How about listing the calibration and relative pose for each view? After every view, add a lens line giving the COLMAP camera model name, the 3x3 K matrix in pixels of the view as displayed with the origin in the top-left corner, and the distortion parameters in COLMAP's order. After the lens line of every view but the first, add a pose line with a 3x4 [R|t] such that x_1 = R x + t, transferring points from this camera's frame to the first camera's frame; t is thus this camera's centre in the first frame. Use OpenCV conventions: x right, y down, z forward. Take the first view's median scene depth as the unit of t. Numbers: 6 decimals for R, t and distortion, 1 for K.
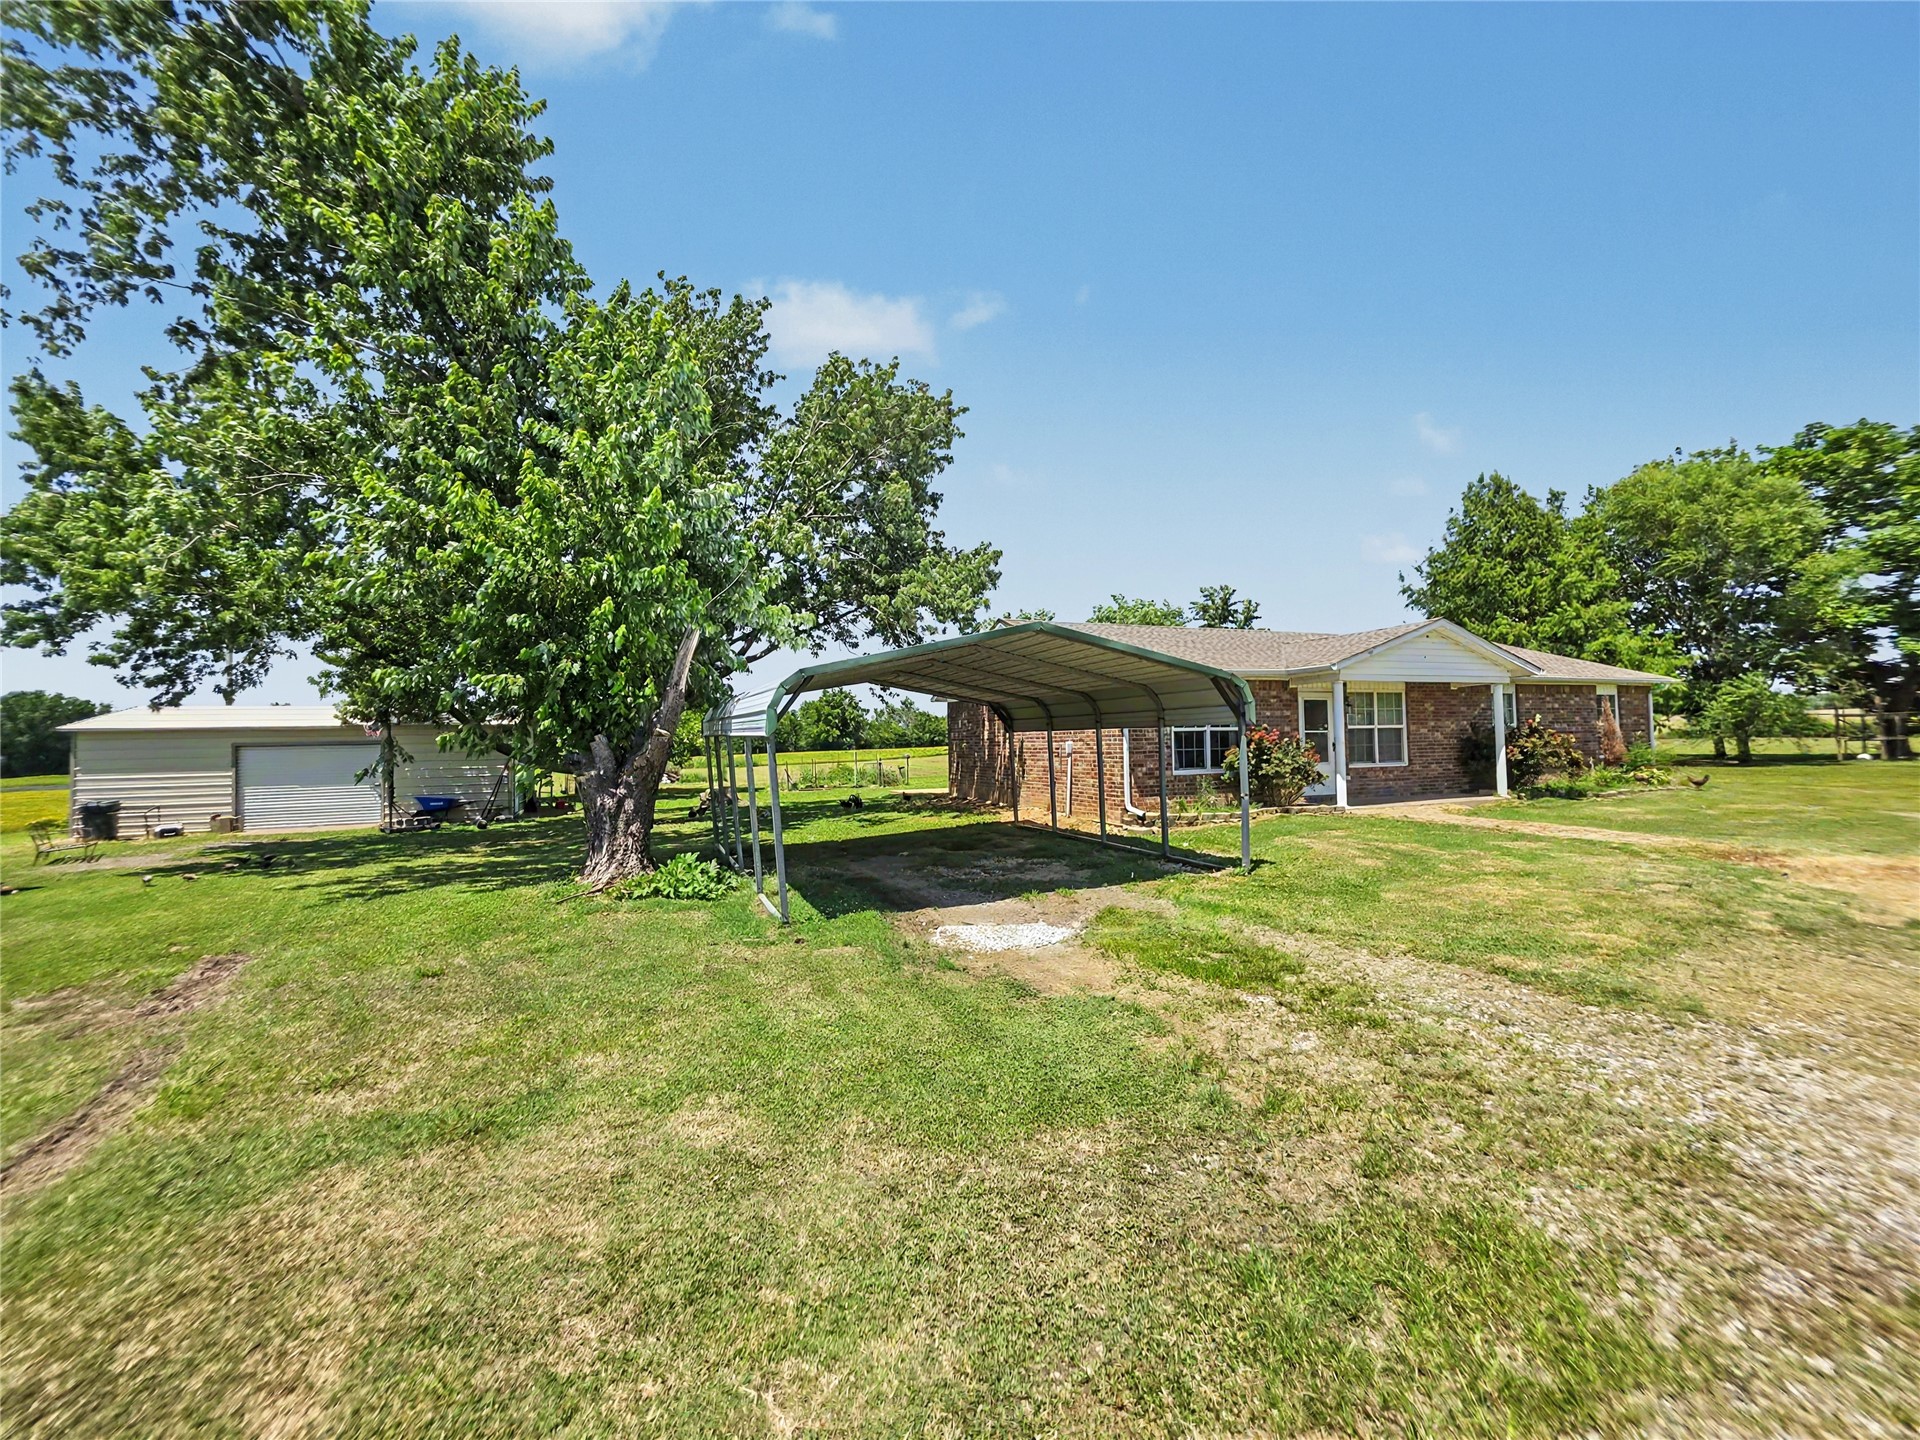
lens RADIAL K [[767.2, 0, 948.3], [0, 767.2, 708.5], [0, 0, 1]] dist [-0.002875, 0.000178]
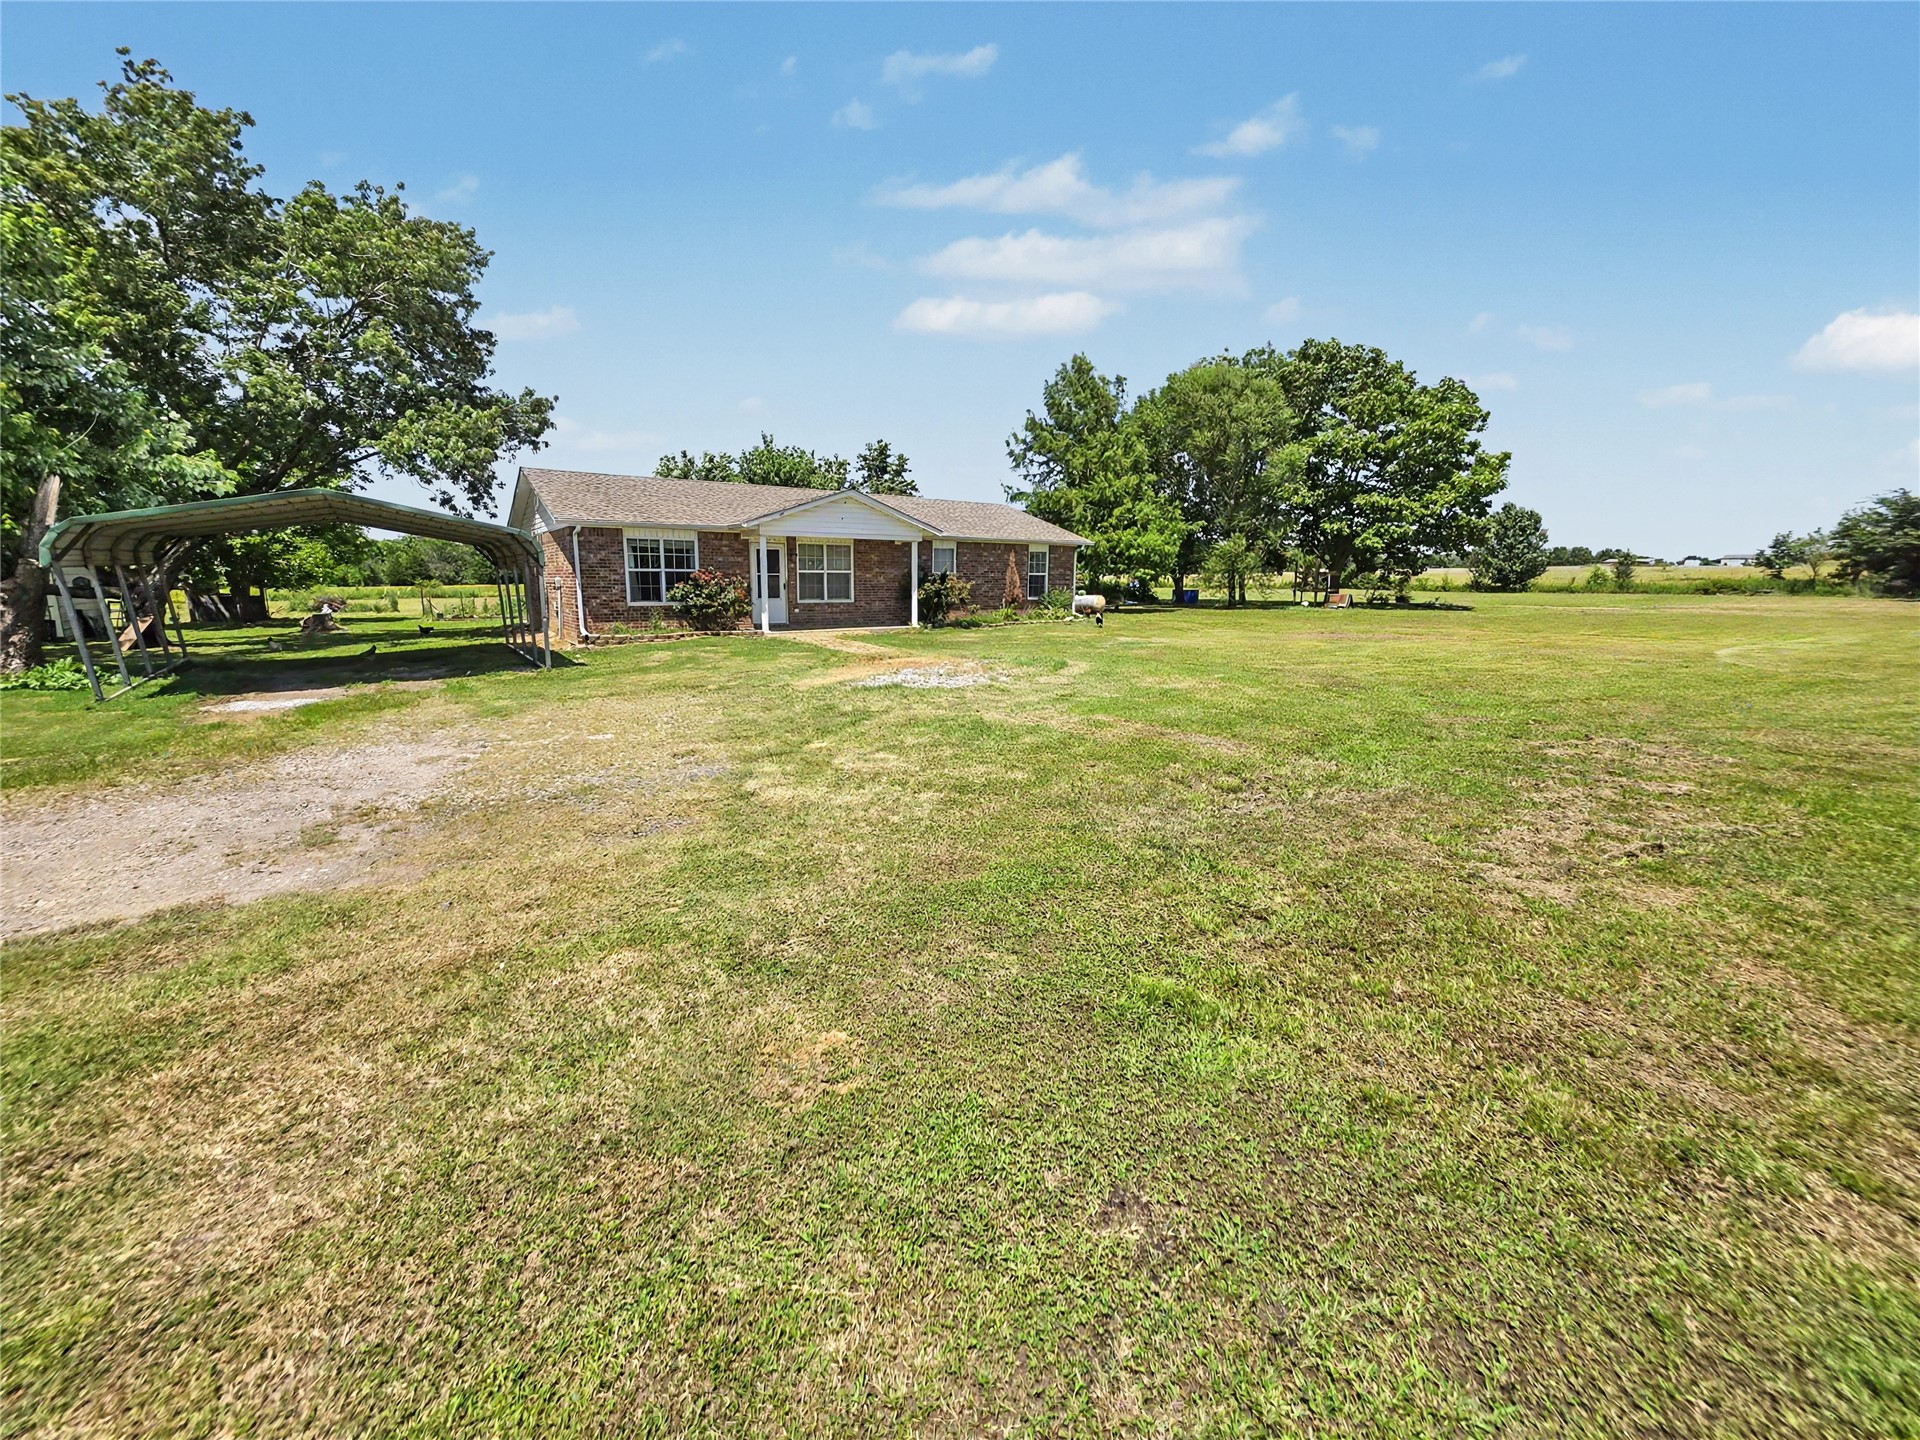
lens RADIAL K [[767.2, 0, 941.6], [0, 767.2, 694.1], [0, 0, 1]] dist [-0.002875, 0.000178]
pose [[0.970293, -0.011959, 0.241636, 0.482069], [-0.034431, 0.981785, 0.186849, -0.024894], [-0.239469, -0.189618, 0.952208, -0.359867]]
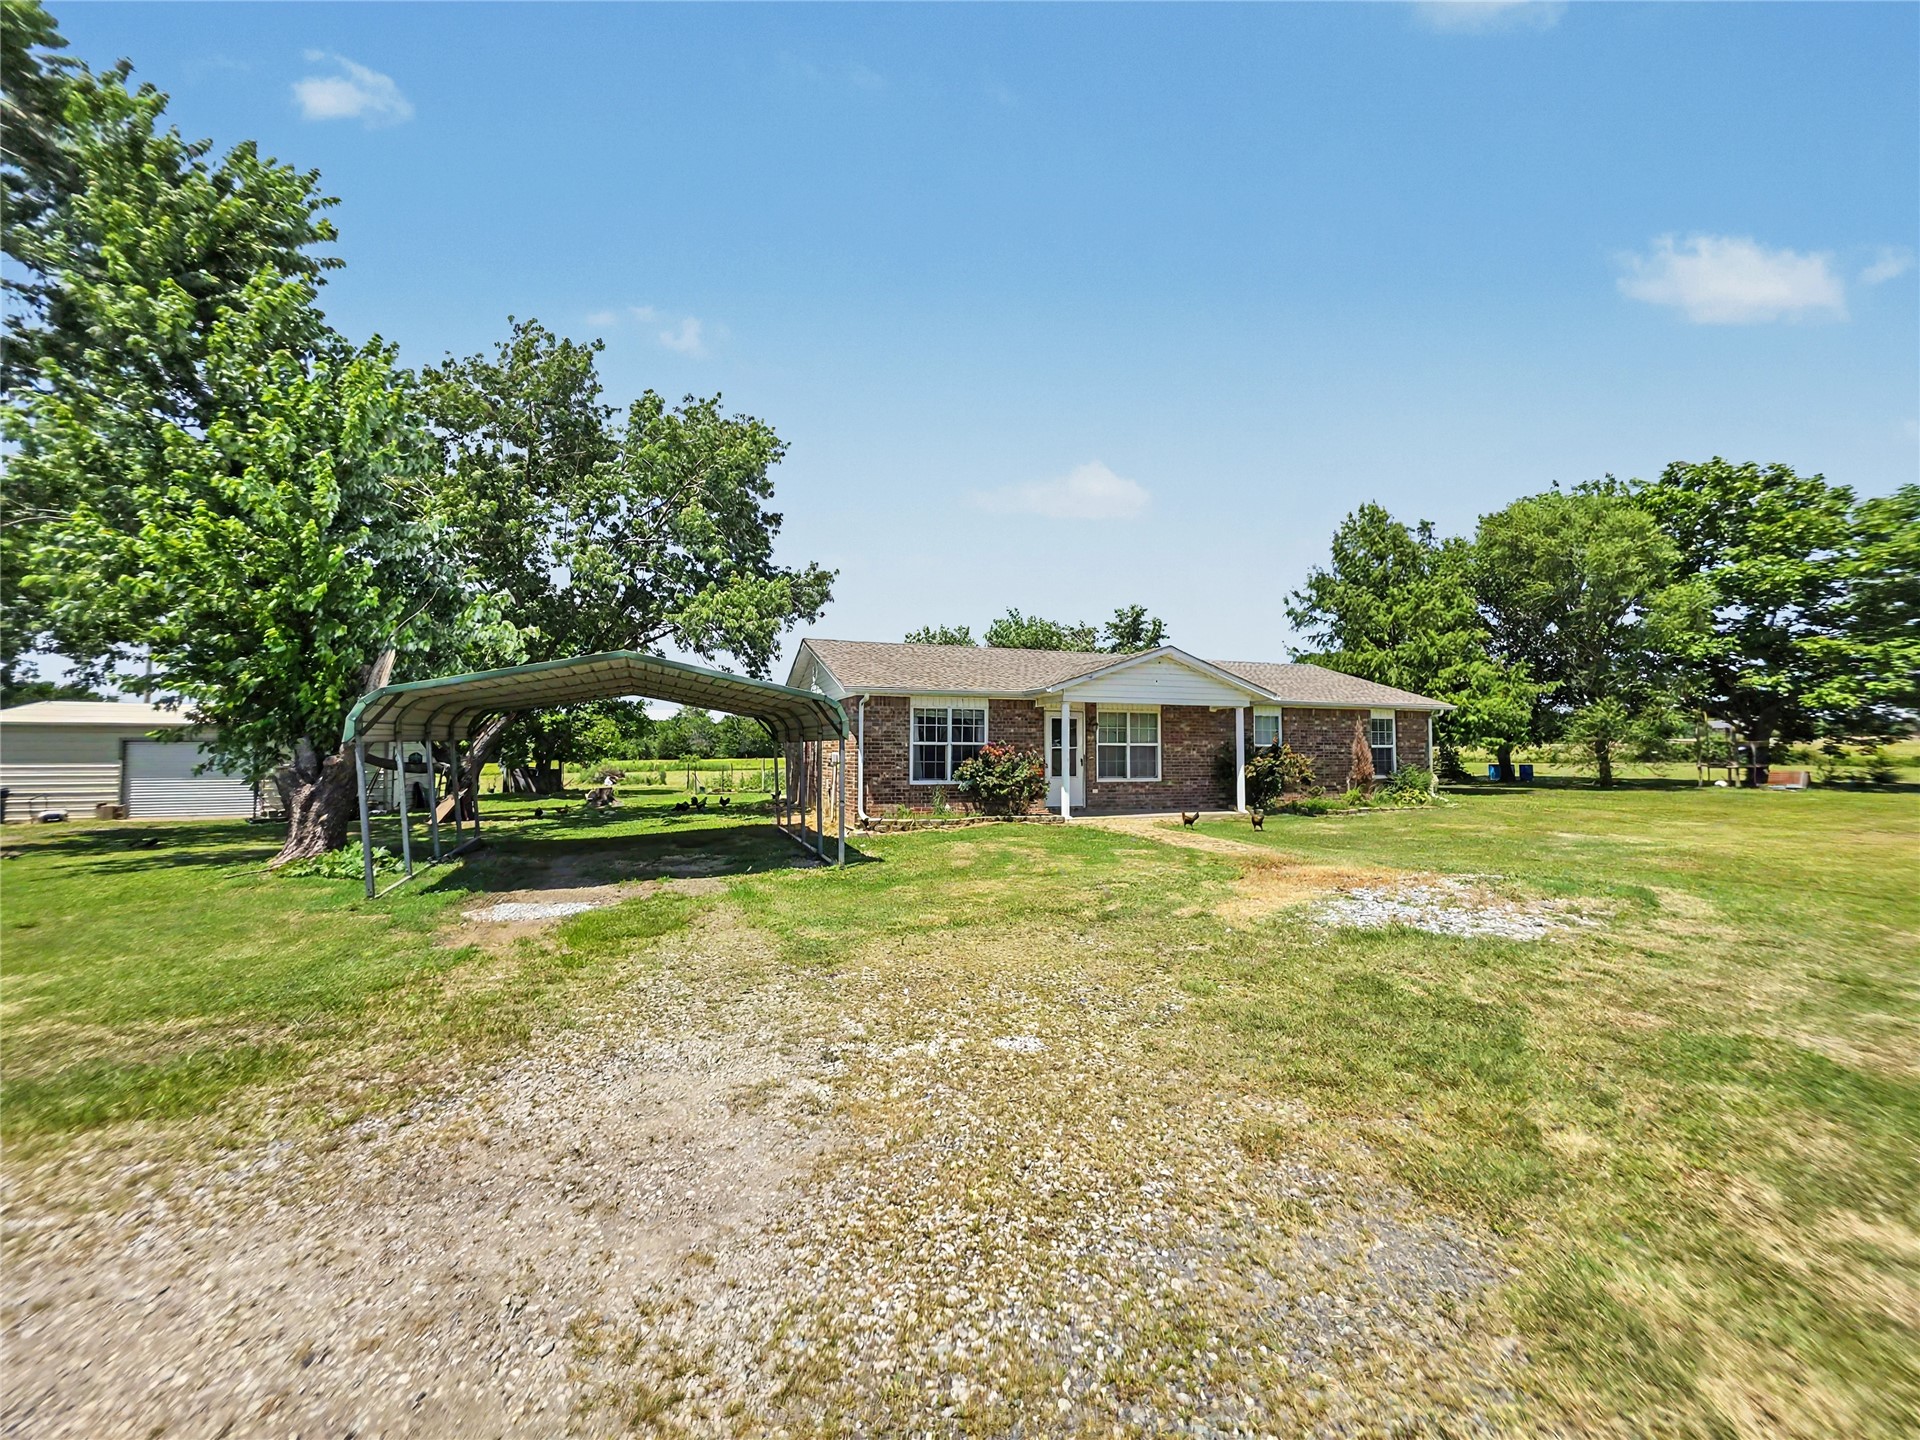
lens RADIAL K [[767.2, 0, 950.9], [0, 767.2, 705.8], [0, 0, 1]] dist [-0.002875, 0.000178]
pose [[0.999700, 0.020438, -0.013521, 0.357423], [-0.020639, 0.999676, -0.014877, -0.010963], [0.013212, 0.015151, 0.999798, -0.095428]]
